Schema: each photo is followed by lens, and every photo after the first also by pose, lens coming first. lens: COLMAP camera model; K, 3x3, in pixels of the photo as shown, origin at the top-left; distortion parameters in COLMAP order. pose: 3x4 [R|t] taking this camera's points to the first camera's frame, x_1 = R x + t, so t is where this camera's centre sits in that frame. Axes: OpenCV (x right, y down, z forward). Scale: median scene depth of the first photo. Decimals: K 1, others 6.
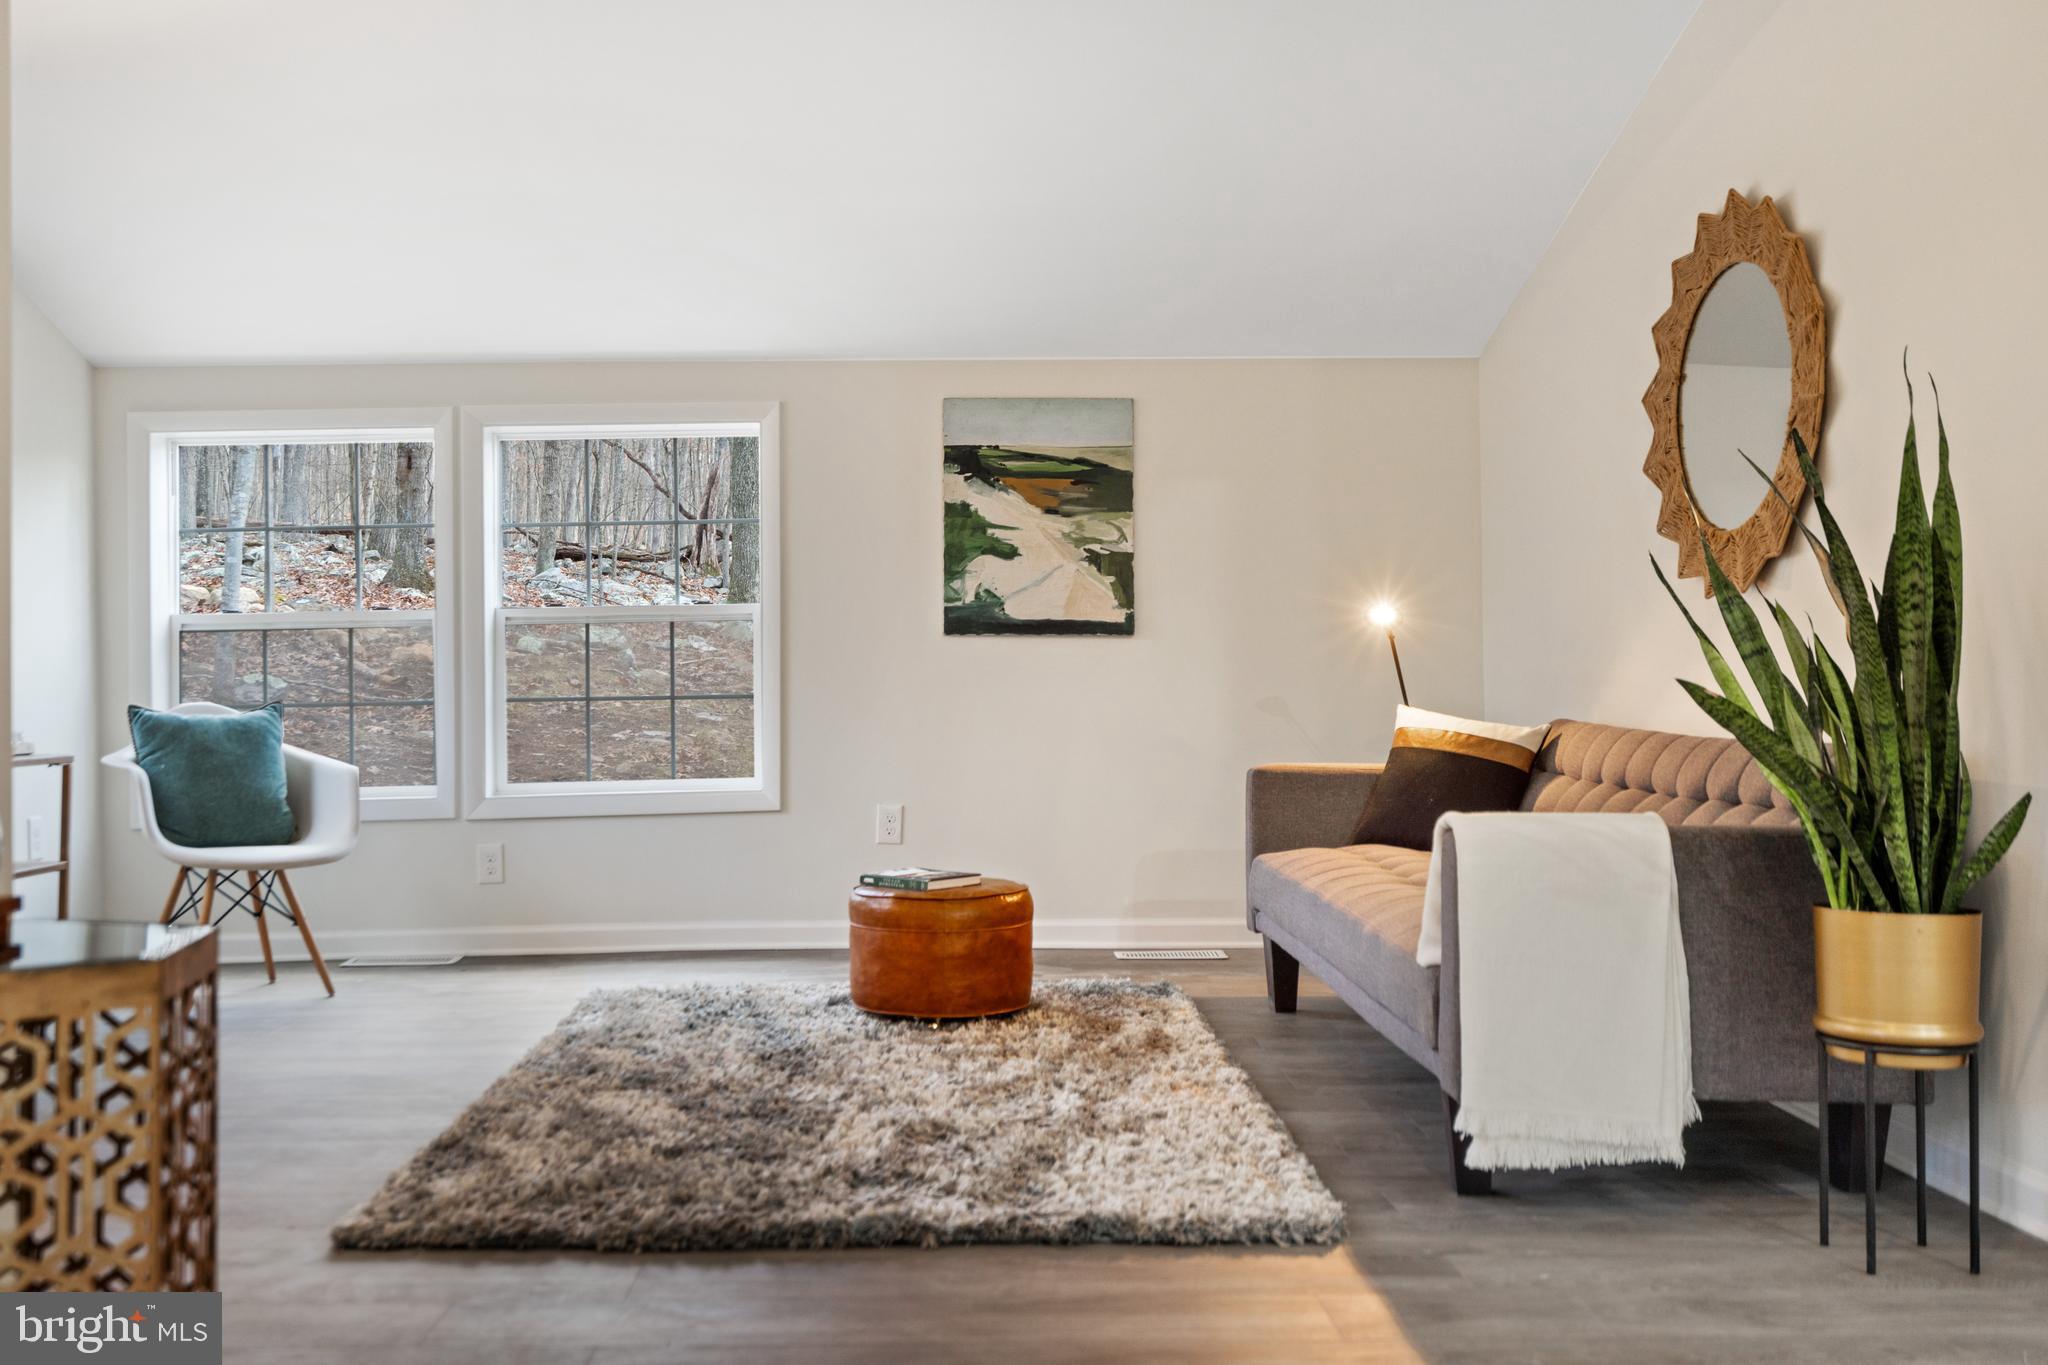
lens RADIAL K [[1817.9, 0, 1044.9], [0, 1817.9, 685.2], [0, 0, 1]] dist [-0.015360, -0.010610]
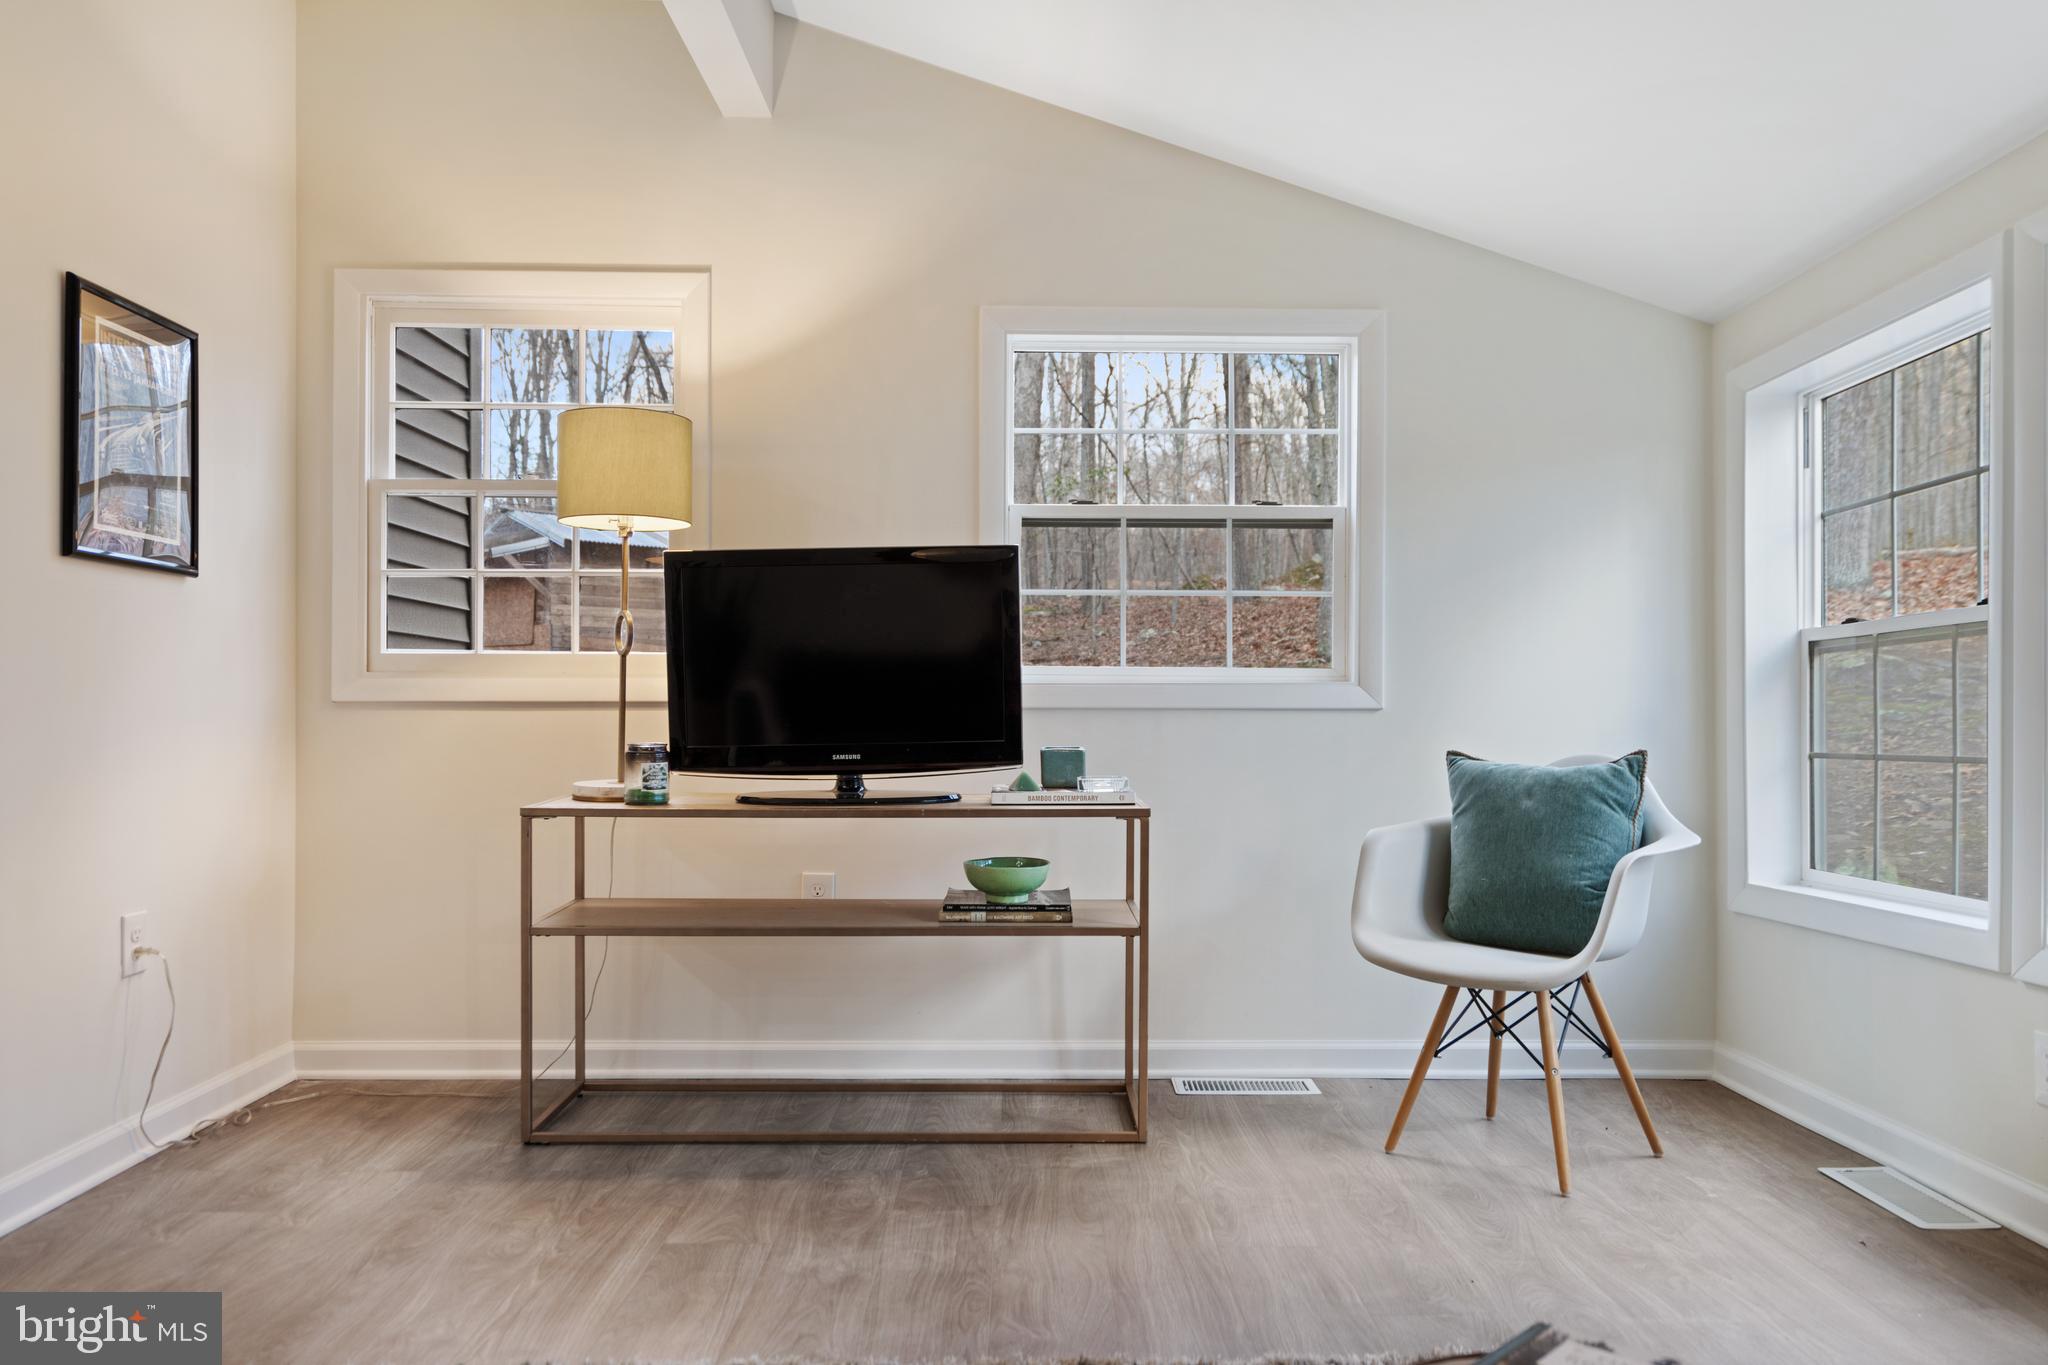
lens RADIAL K [[1502.3, 0, 1018.4], [0, 1502.3, 678.7], [0, 0, 1]] dist [0.014880, -0.004115]
pose [[-0.063433, -0.009604, -0.997940, 0.152425], [0.010095, 0.999896, -0.010264, -0.014659], [0.997935, -0.010725, -0.063330, 0.719198]]
